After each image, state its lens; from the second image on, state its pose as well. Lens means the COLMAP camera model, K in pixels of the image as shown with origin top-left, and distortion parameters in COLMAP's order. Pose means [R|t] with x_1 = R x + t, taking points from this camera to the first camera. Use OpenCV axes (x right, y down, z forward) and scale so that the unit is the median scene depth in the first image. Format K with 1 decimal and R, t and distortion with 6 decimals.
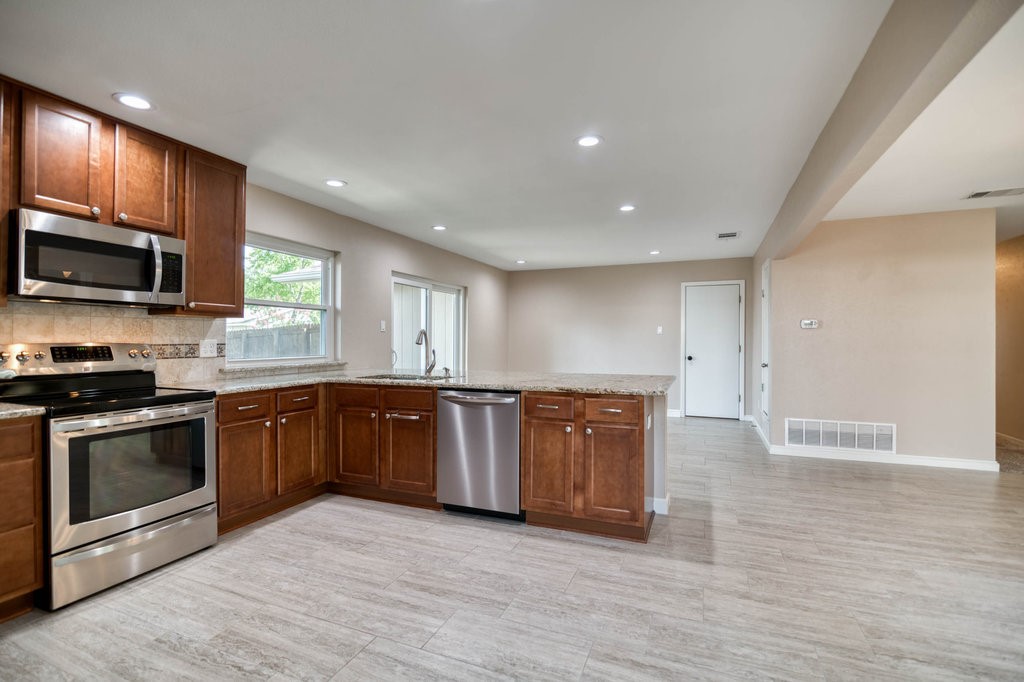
lens RADIAL K [[469.9, 0, 506.4], [0, 469.9, 340.7], [0, 0, 1]] dist [-0.010247, -0.000939]
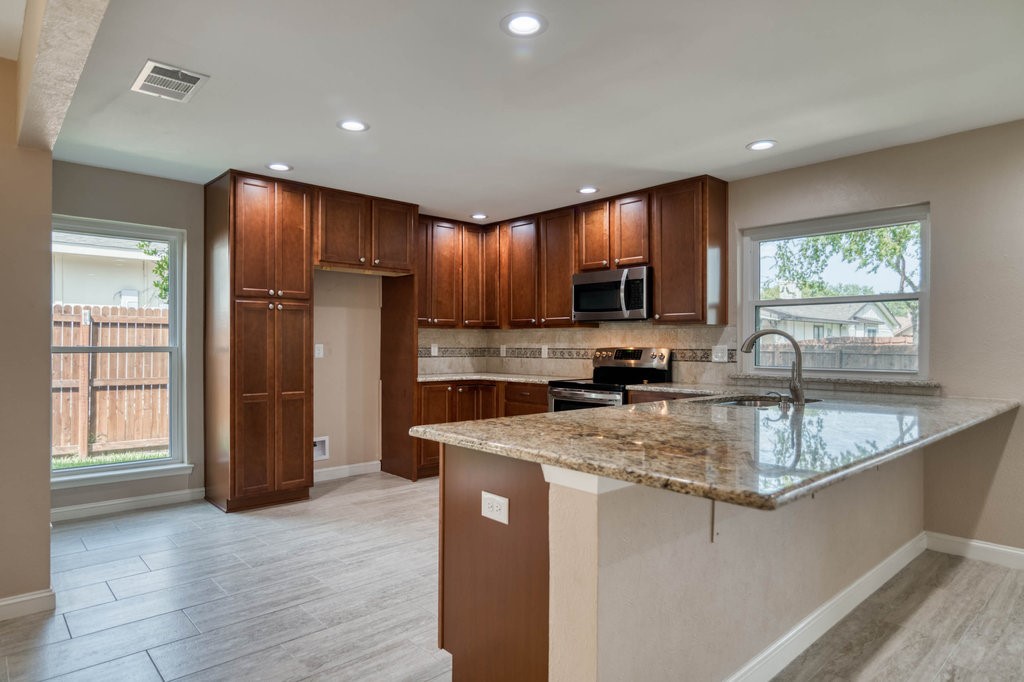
lens RADIAL K [[588.0, 0, 509.9], [0, 588.0, 348.1], [0, 0, 1]] dist [-0.006795, -0.000396]
pose [[-0.420615, 0.002643, -0.907235, 0.780647], [-0.004270, 0.999979, 0.004892, -0.000651], [0.907229, 0.005932, -0.420595, 1.154038]]
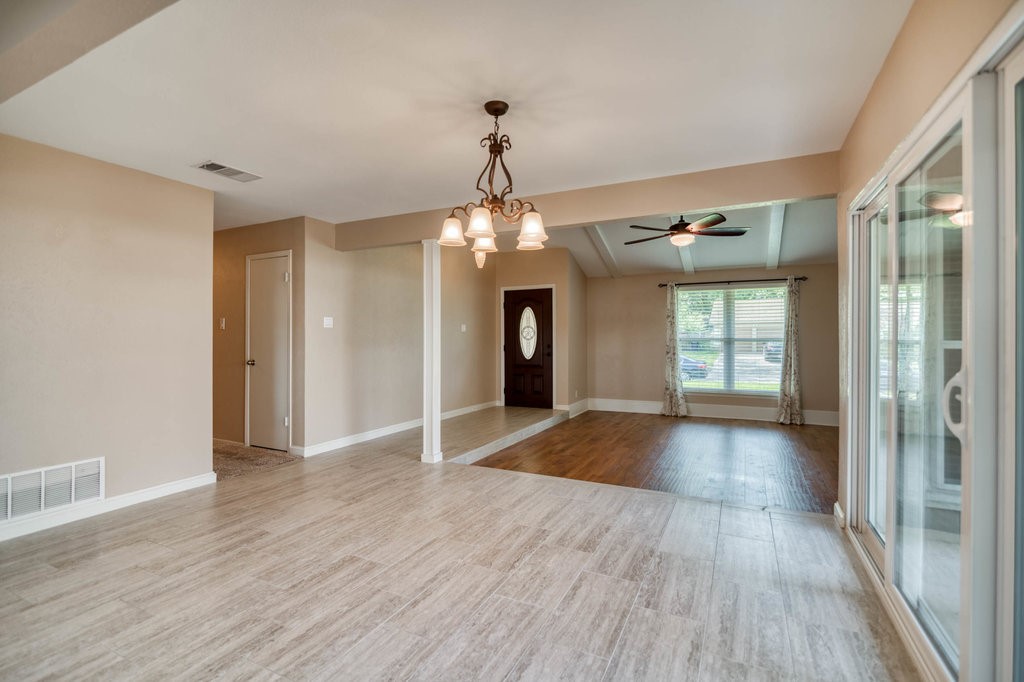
lens RADIAL K [[469.9, 0, 510.2], [0, 469.9, 336.7], [0, 0, 1]] dist [-0.010247, -0.000939]
pose [[0.060018, 0.000588, 0.998197, 0.229212], [0.001642, 0.999998, -0.000688, -0.002339], [-0.998196, 0.001681, 0.060017, 0.468566]]
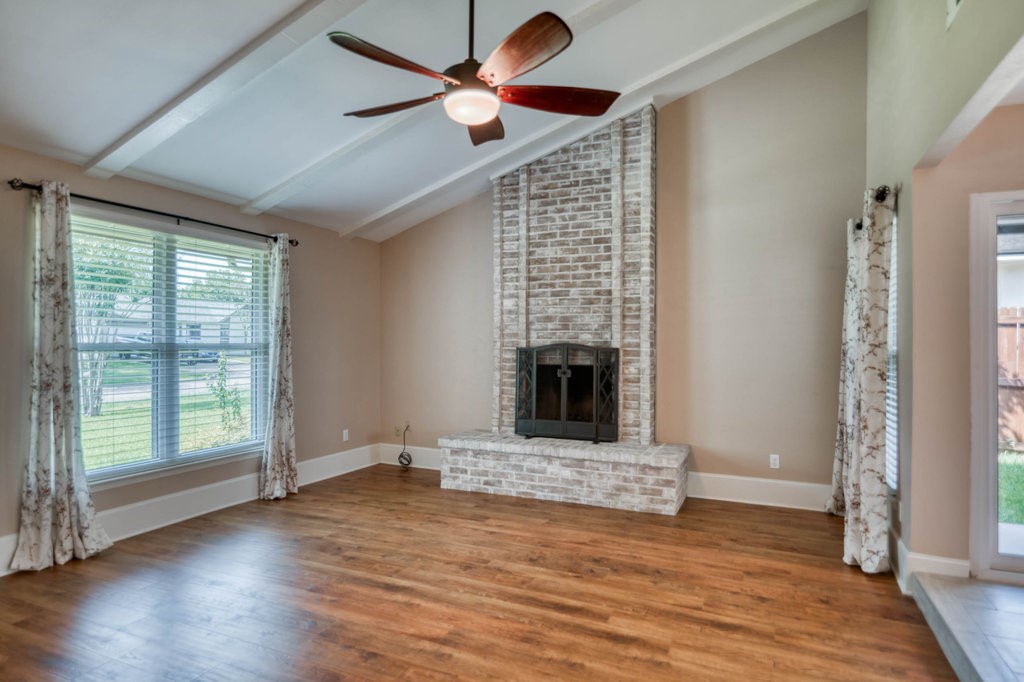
lens RADIAL K [[588.0, 0, 513.2], [0, 588.0, 340.1], [0, 0, 1]] dist [-0.006795, -0.000396]
pose [[-0.999766, -0.006073, 0.020738, 1.855752], [-0.006145, 0.999975, -0.003372, -0.003618], [-0.020717, -0.003499, -0.999779, 0.827054]]
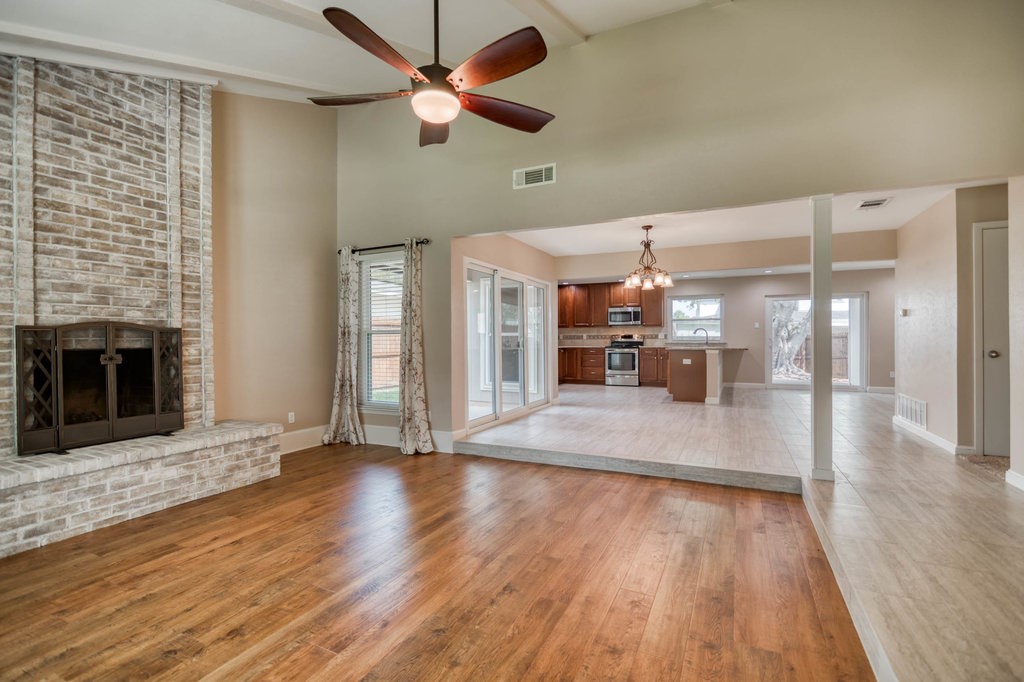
lens RADIAL K [[469.9, 0, 508.9], [0, 469.9, 338.6], [0, 0, 1]] dist [-0.010247, -0.000939]
pose [[-0.051037, -0.002834, -0.998693, 2.723695], [0.002772, 0.999992, -0.002980, 0.042377], [0.998693, -0.002920, -0.051028, 0.113547]]
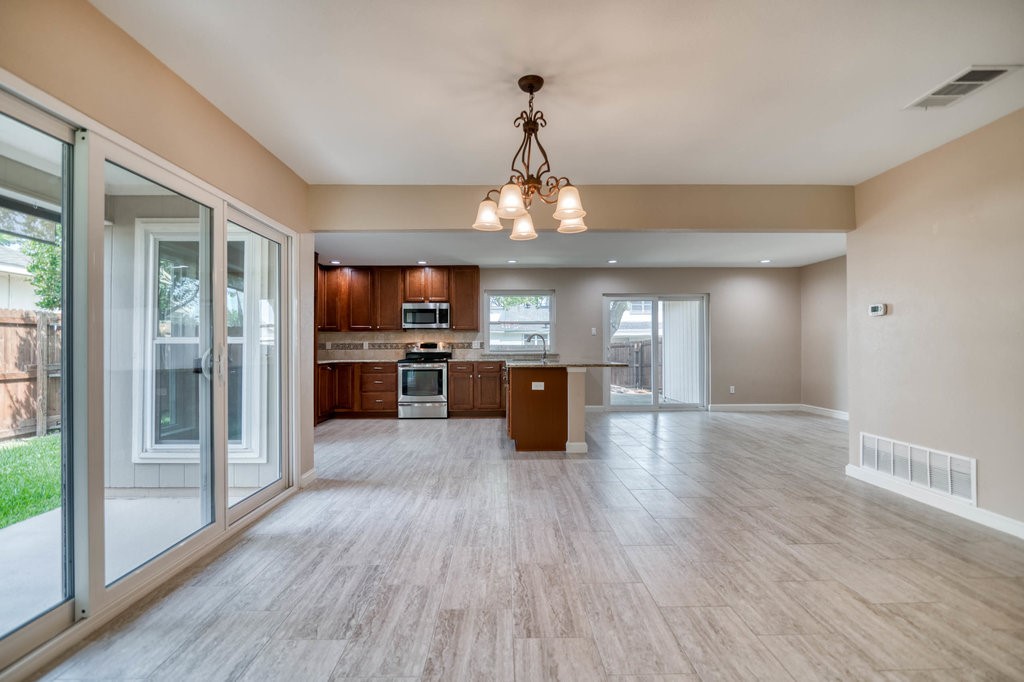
lens RADIAL K [[469.9, 0, 510.0], [0, 469.9, 337.9], [0, 0, 1]] dist [-0.010247, -0.000939]
pose [[0.401912, -0.021137, -0.915434, 1.611199], [0.003499, 0.999762, -0.021548, 0.033737], [0.915672, 0.005457, 0.401890, 0.218593]]
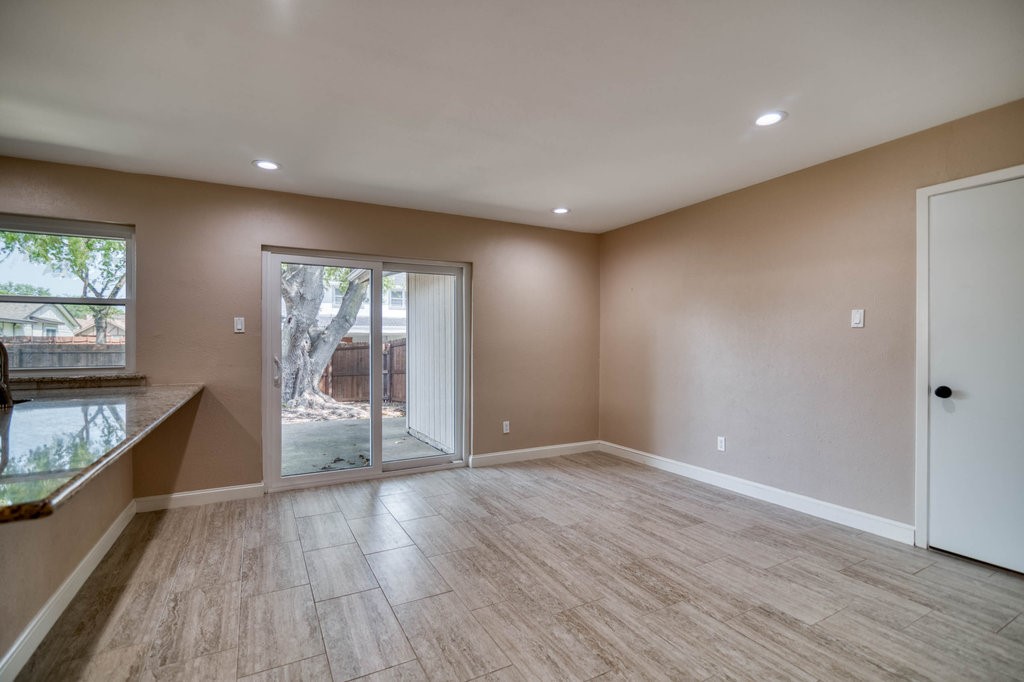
lens RADIAL K [[469.9, 0, 509.7], [0, 469.9, 347.1], [0, 0, 1]] dist [-0.010247, -0.000939]
pose [[0.782366, 0.001381, -0.622817, 0.771253], [0.002289, 0.999984, 0.005093, -0.000451], [0.622814, -0.005410, 0.782351, 1.109110]]
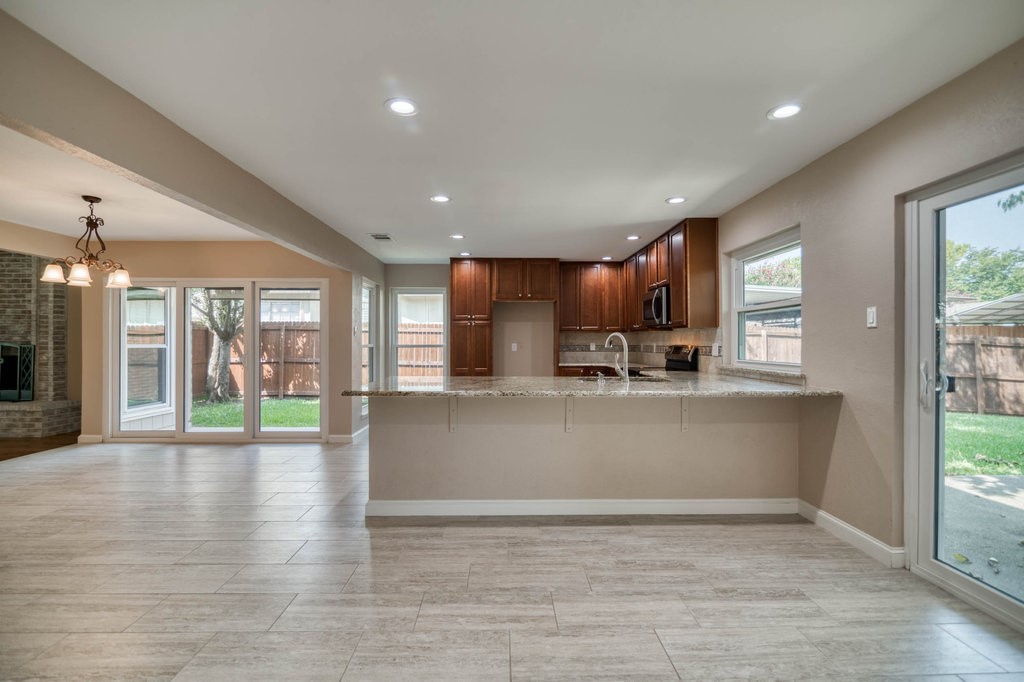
lens RADIAL K [[469.9, 0, 512.2], [0, 469.9, 342.8], [0, 0, 1]] dist [-0.010247, -0.000939]
pose [[-0.913034, -0.001705, -0.407881, 0.478015], [-0.001575, 0.999999, -0.000655, -0.002150], [0.407881, 0.000044, -0.913035, 2.058714]]
